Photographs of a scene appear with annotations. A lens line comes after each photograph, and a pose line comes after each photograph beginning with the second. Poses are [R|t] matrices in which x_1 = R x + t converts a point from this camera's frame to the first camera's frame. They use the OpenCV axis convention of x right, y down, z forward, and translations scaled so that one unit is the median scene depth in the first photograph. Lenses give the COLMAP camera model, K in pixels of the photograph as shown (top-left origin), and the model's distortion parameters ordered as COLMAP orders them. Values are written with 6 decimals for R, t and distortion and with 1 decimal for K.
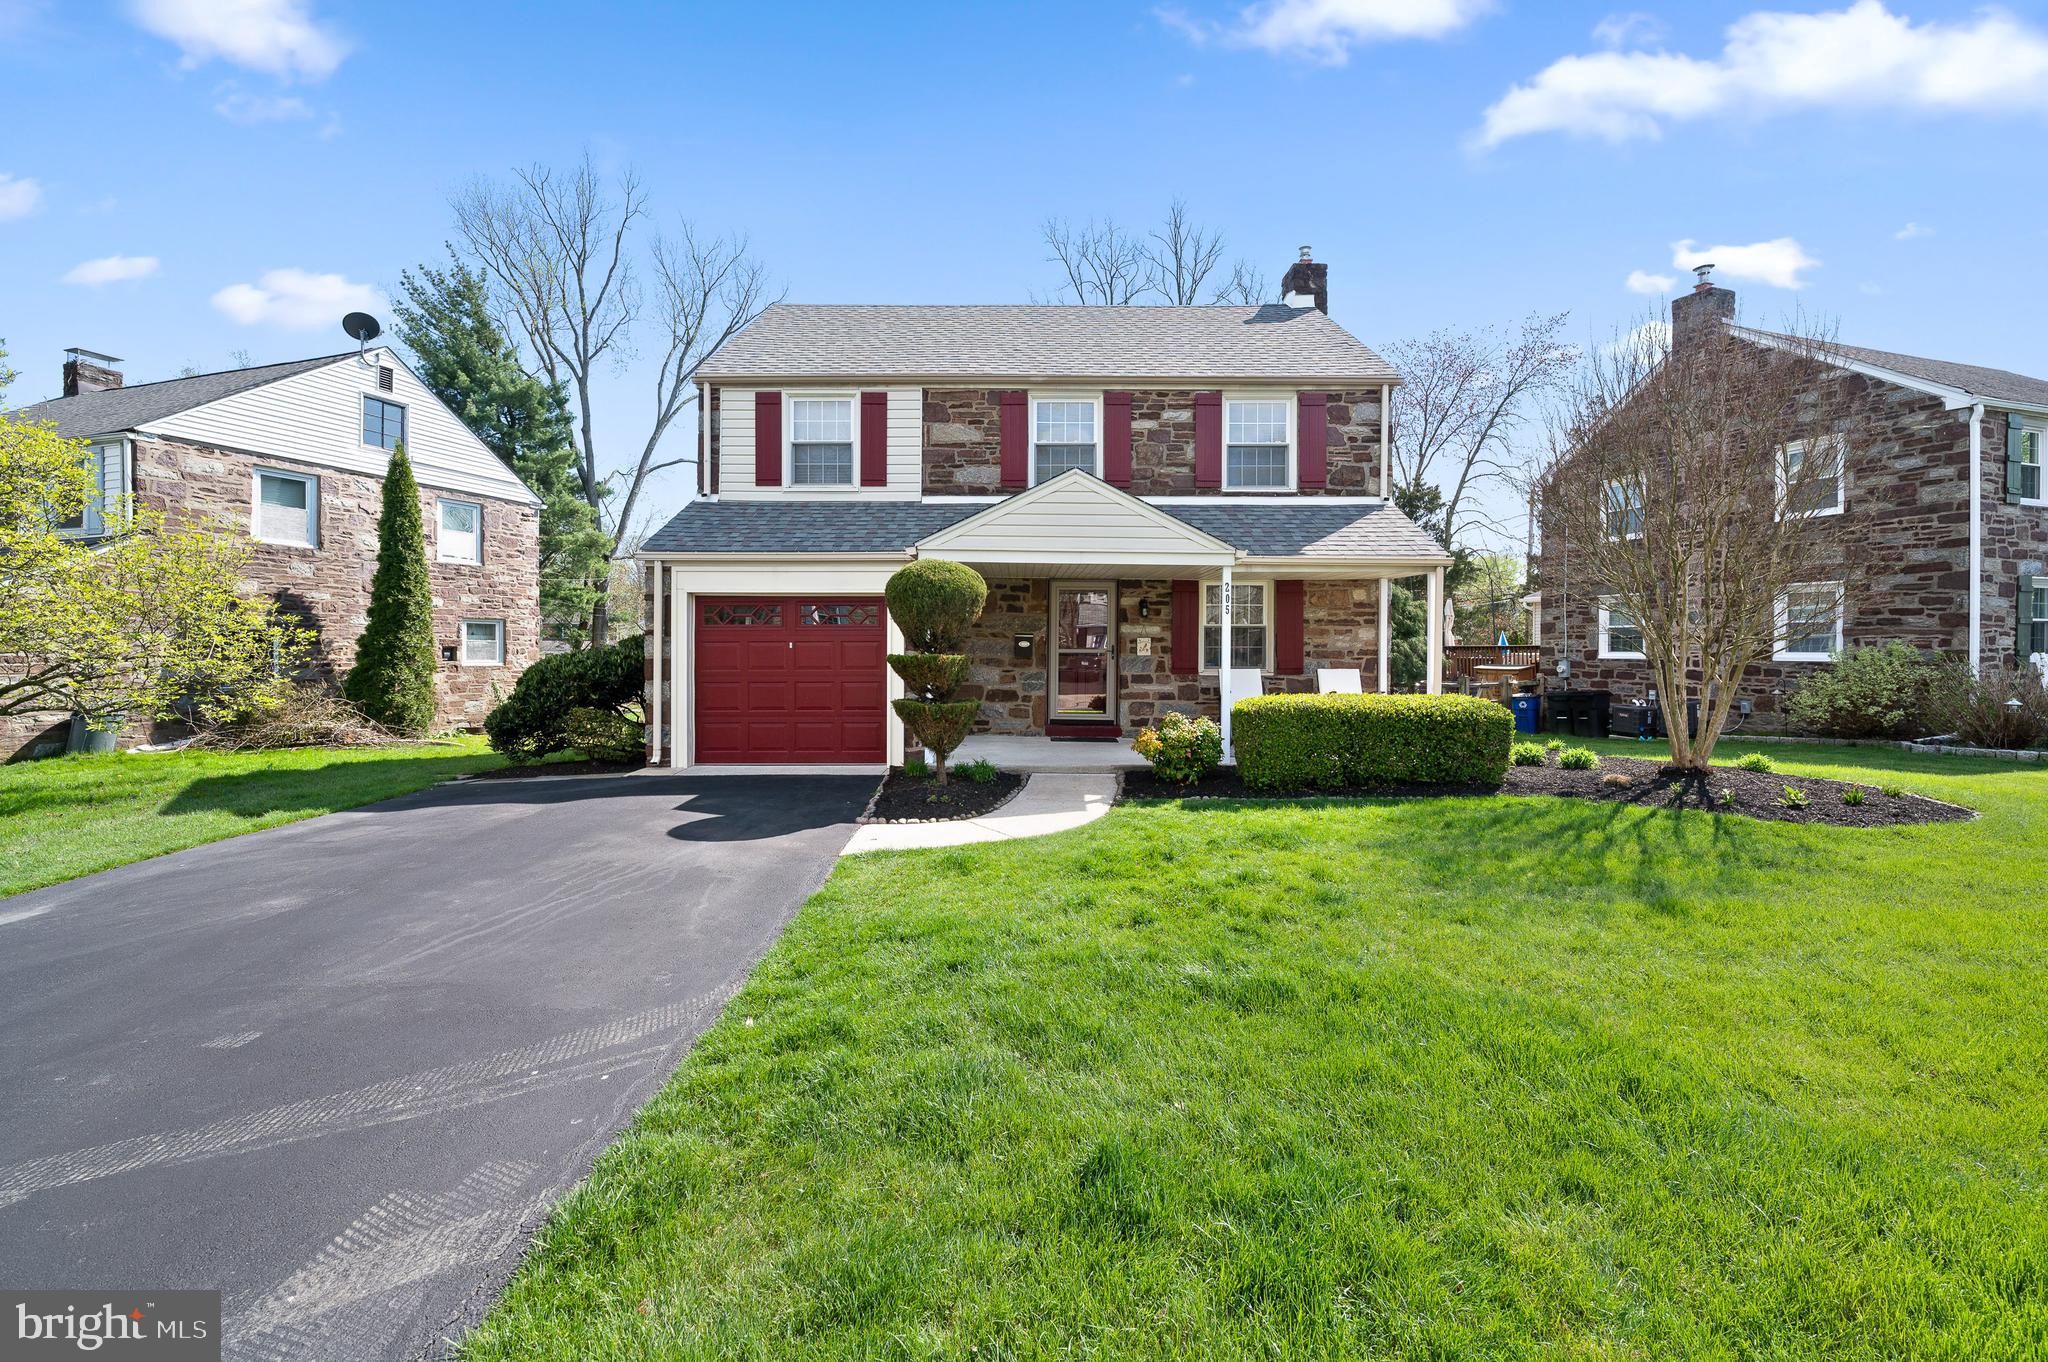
lens RADIAL K [[875.0, 0, 1012.3], [0, 875.0, 646.6], [0, 0, 1]] dist [-0.003035, -0.000487]
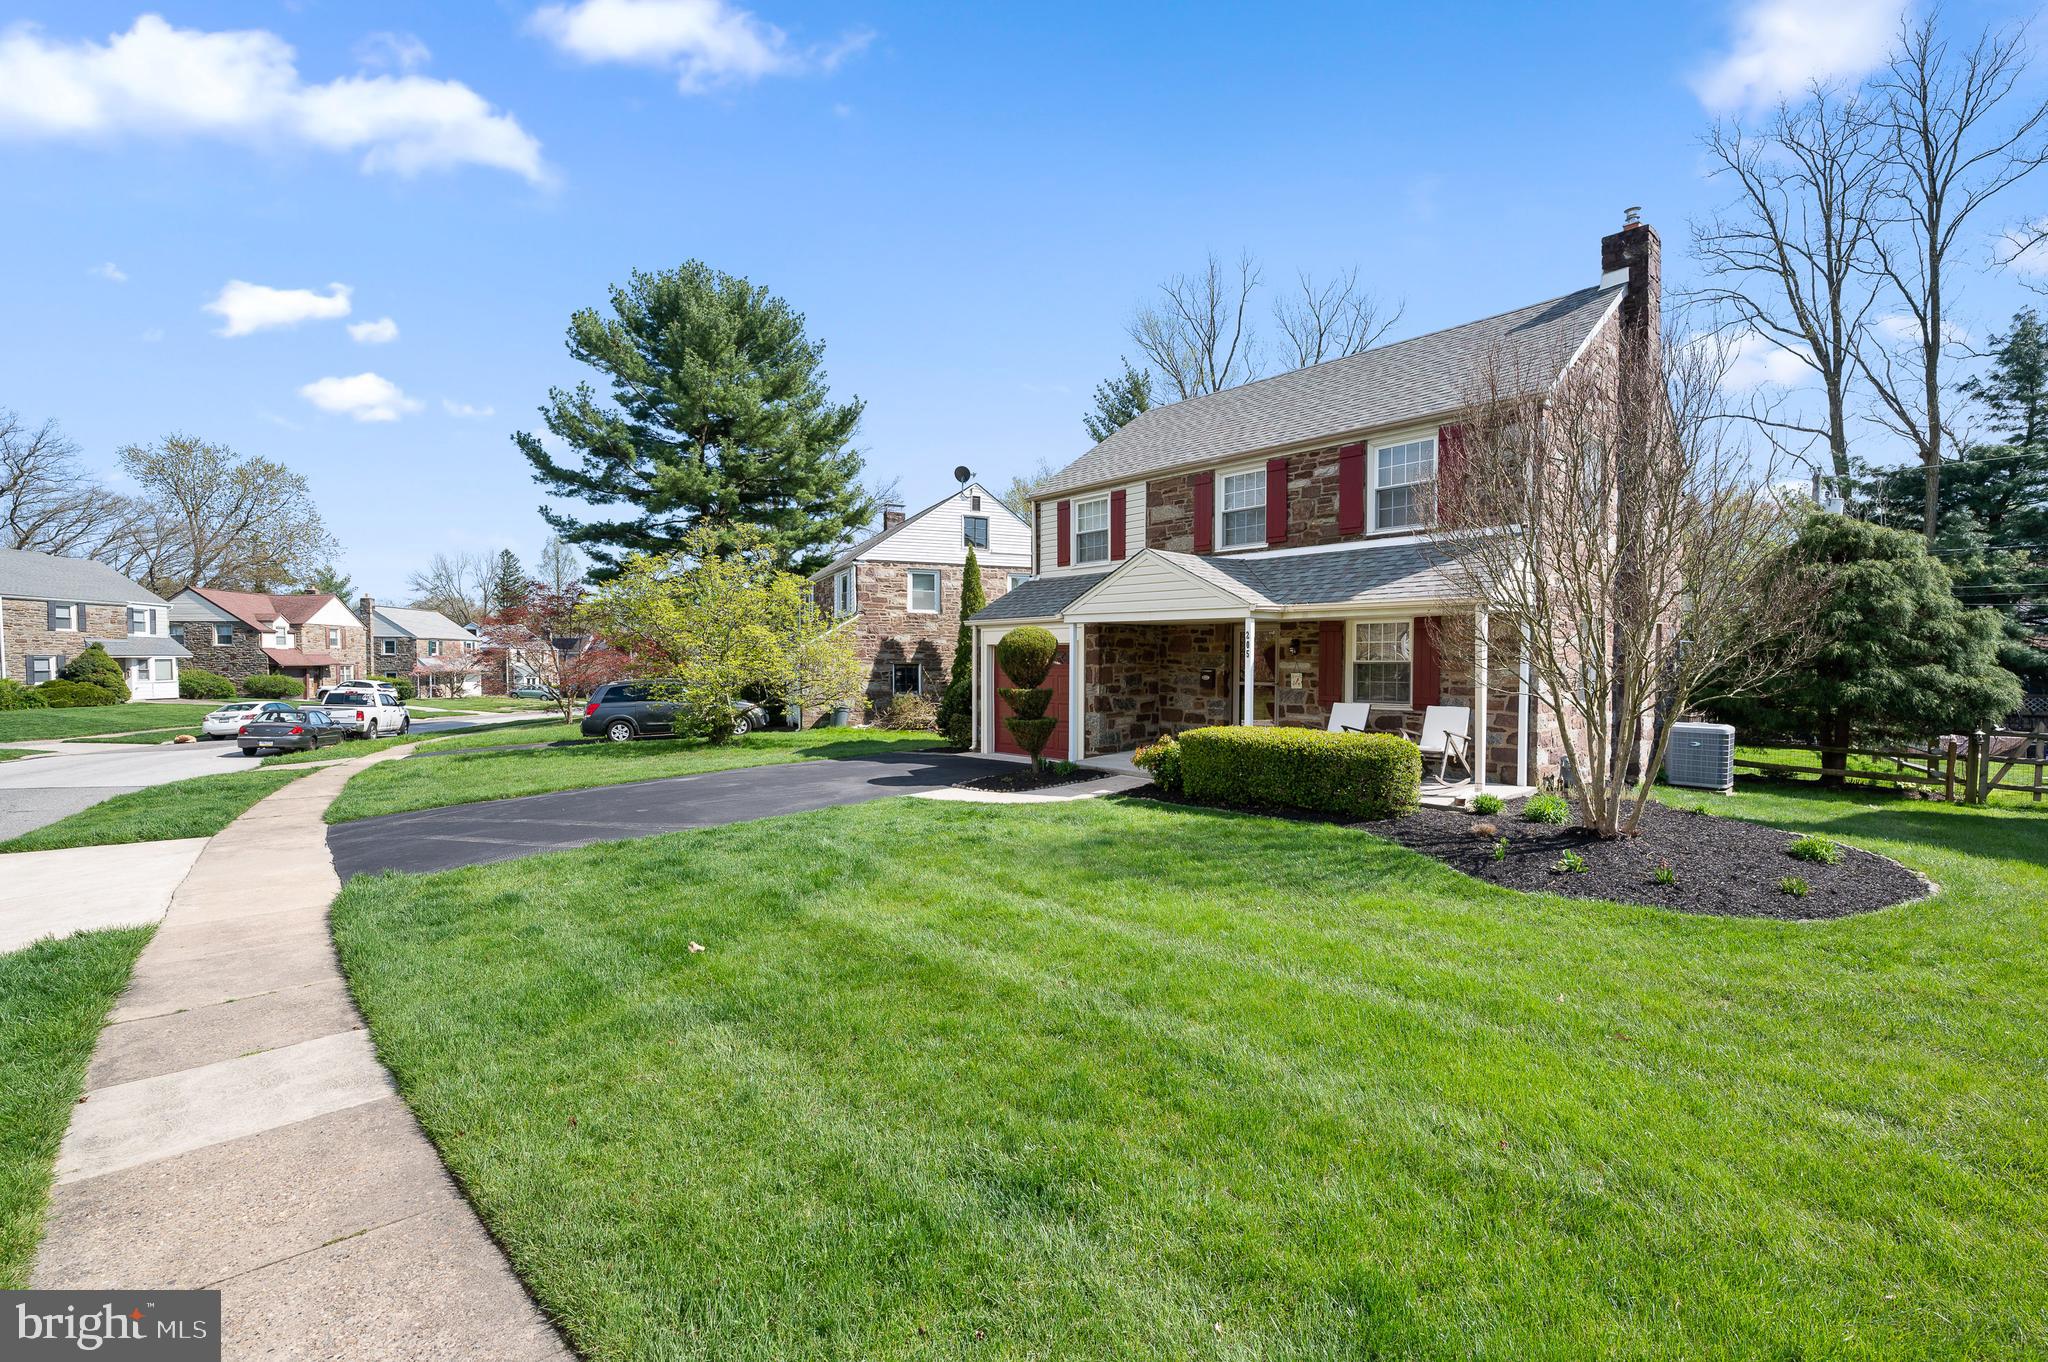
lens RADIAL K [[875.0, 0, 1020.7], [0, 875.0, 682.2], [0, 0, 1]] dist [-0.003035, -0.000487]
pose [[0.669971, 0.014535, -0.742245, 0.750360], [0.008571, 0.999590, 0.027311, -0.032049], [0.742338, -0.024660, 0.669572, -0.027731]]
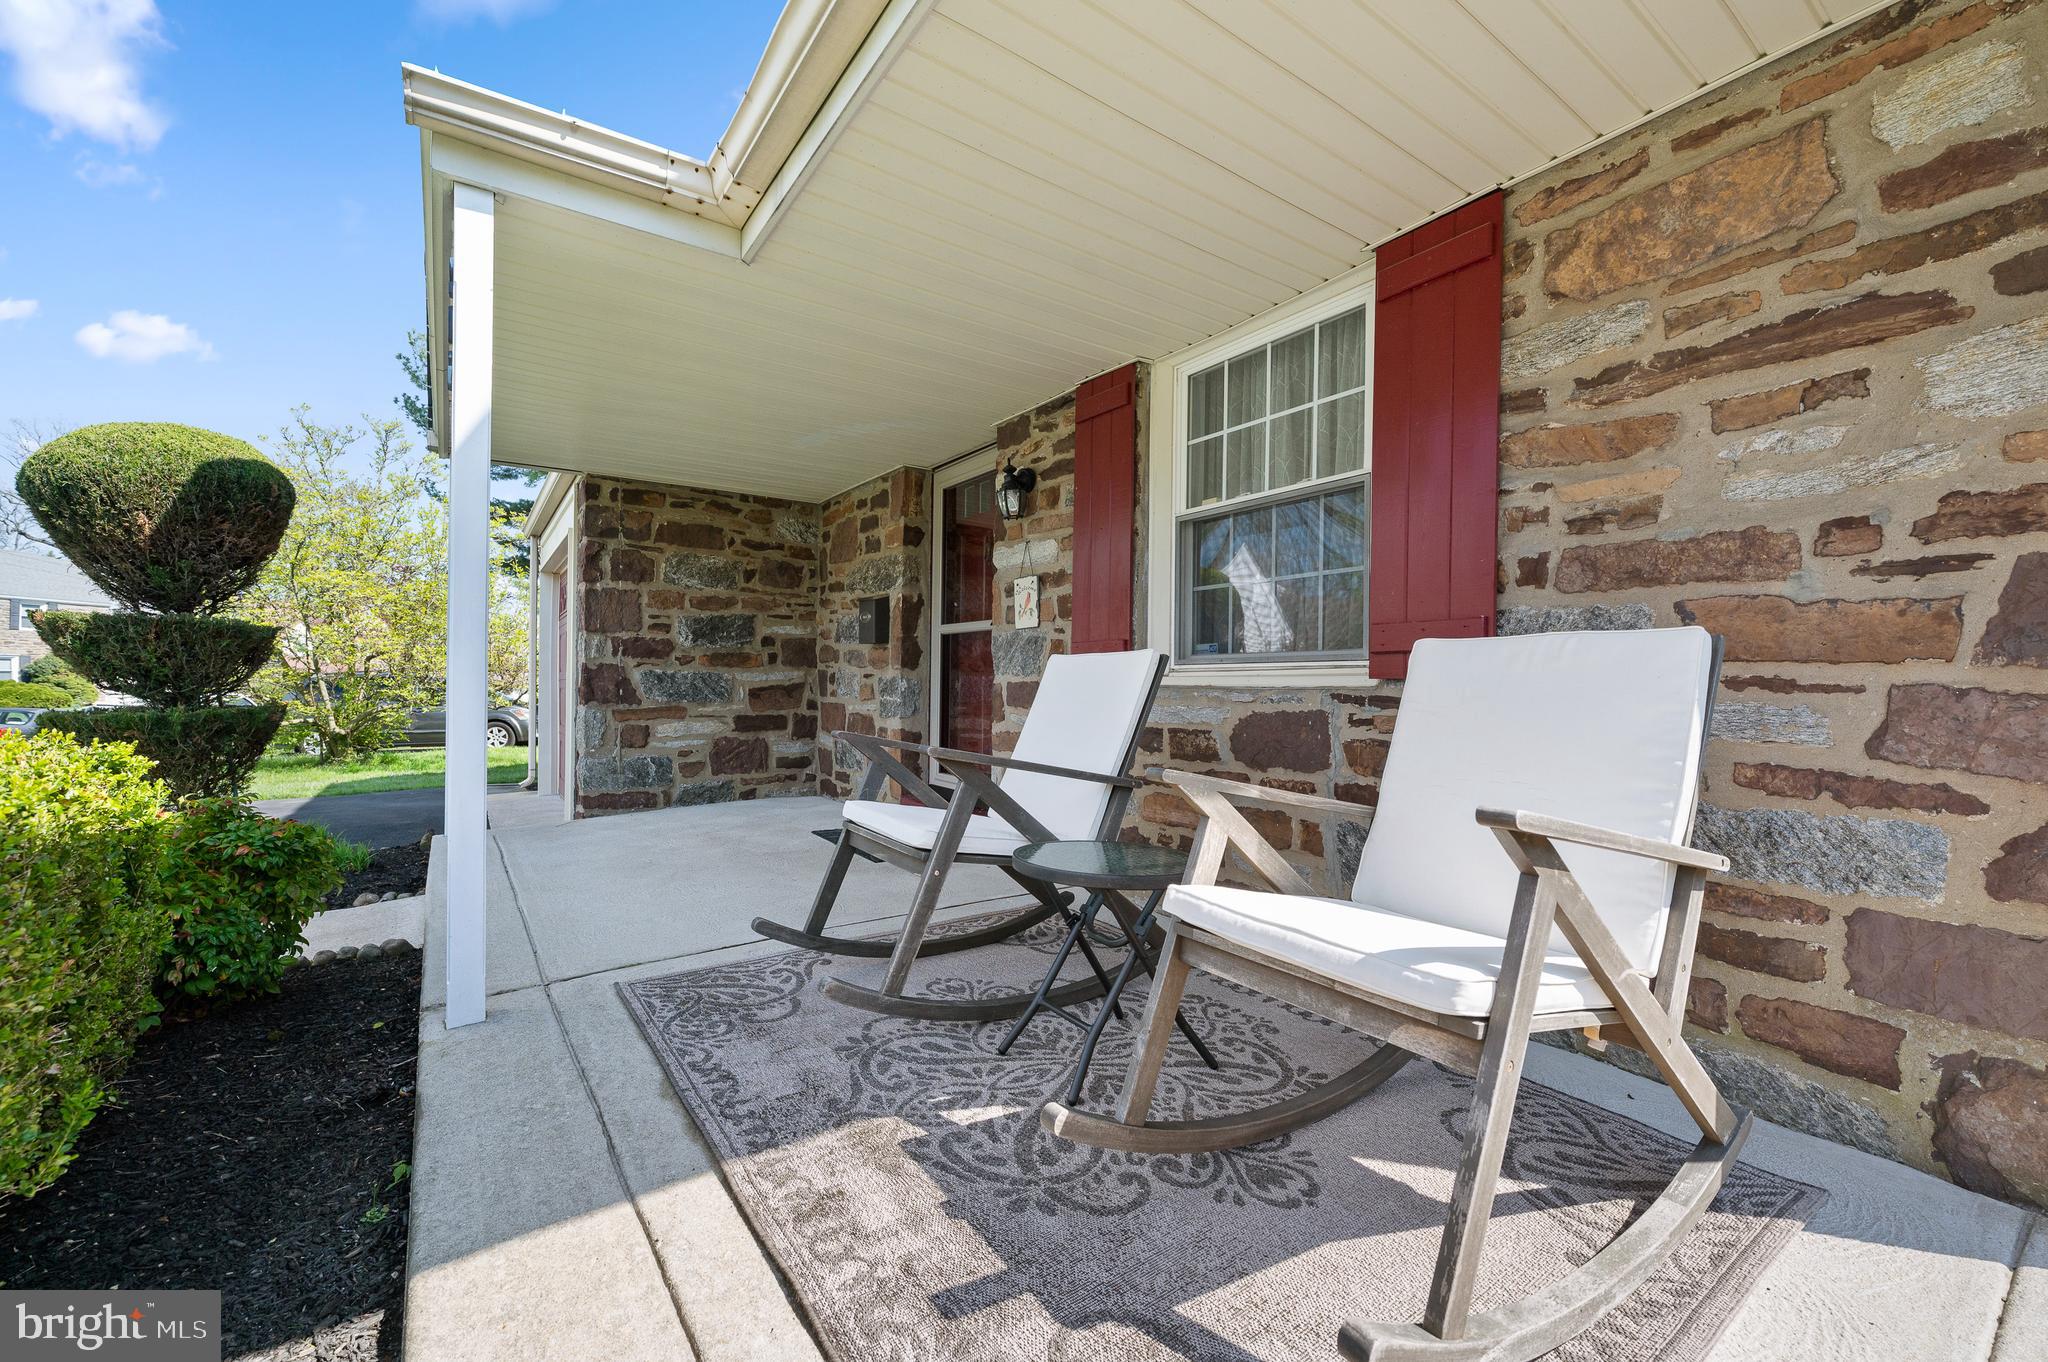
lens RADIAL K [[825.3, 0, 1023.1], [0, 825.3, 685.3], [0, 0, 1]] dist [-0.001249, -0.000086]
pose [[0.571301, 0.001975, -0.820738, 0.418907], [0.001316, 0.999994, 0.003323, 0.031957], [0.820740, -0.002979, 0.571294, 0.805940]]
